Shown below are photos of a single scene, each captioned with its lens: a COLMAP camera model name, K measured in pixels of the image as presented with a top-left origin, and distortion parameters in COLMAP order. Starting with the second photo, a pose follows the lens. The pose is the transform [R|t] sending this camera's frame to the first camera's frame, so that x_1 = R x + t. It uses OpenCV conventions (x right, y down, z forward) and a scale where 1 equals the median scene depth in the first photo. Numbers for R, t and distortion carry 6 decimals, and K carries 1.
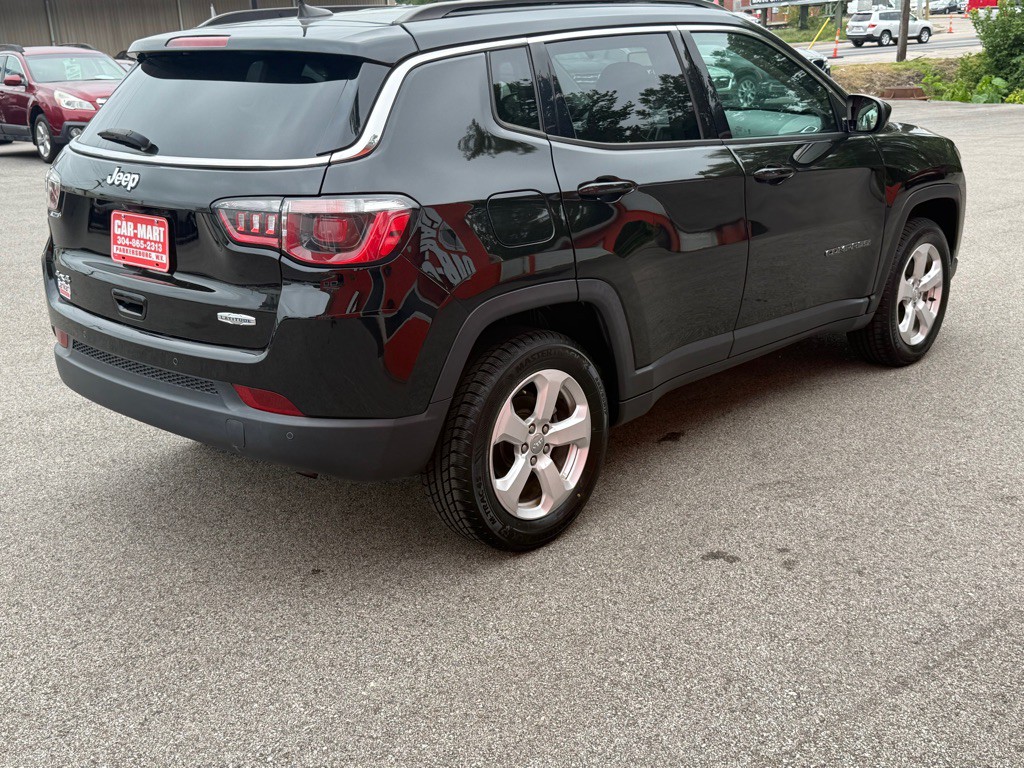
lens RADIAL K [[1177.4, 0, 512.0], [0, 1177.4, 384.0], [0, 0, 1]] dist [0.204194, -0.480893]
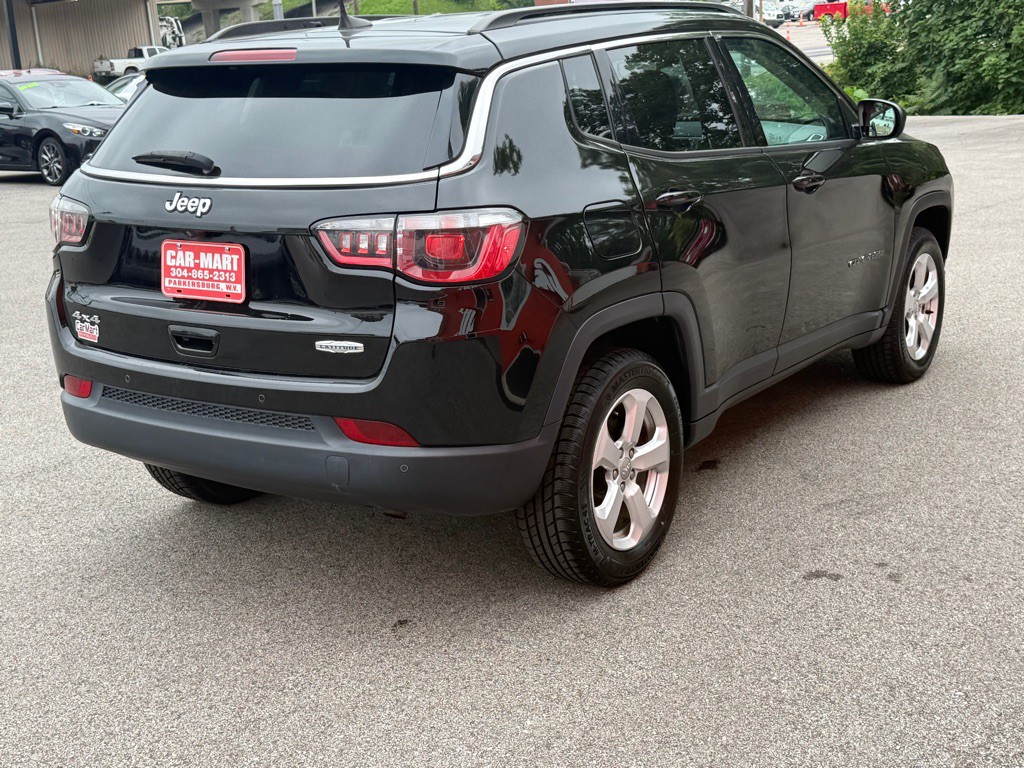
lens RADIAL K [[1386.5, 0, 512.0], [0, 1386.5, 384.0], [0, 0, 1]] dist [0.213130, -0.522422]
pose [[0.987454, -0.052560, 0.148904, -0.238671], [0.060099, 0.997105, -0.046587, 0.030513], [-0.146025, 0.054952, 0.987754, -0.089157]]
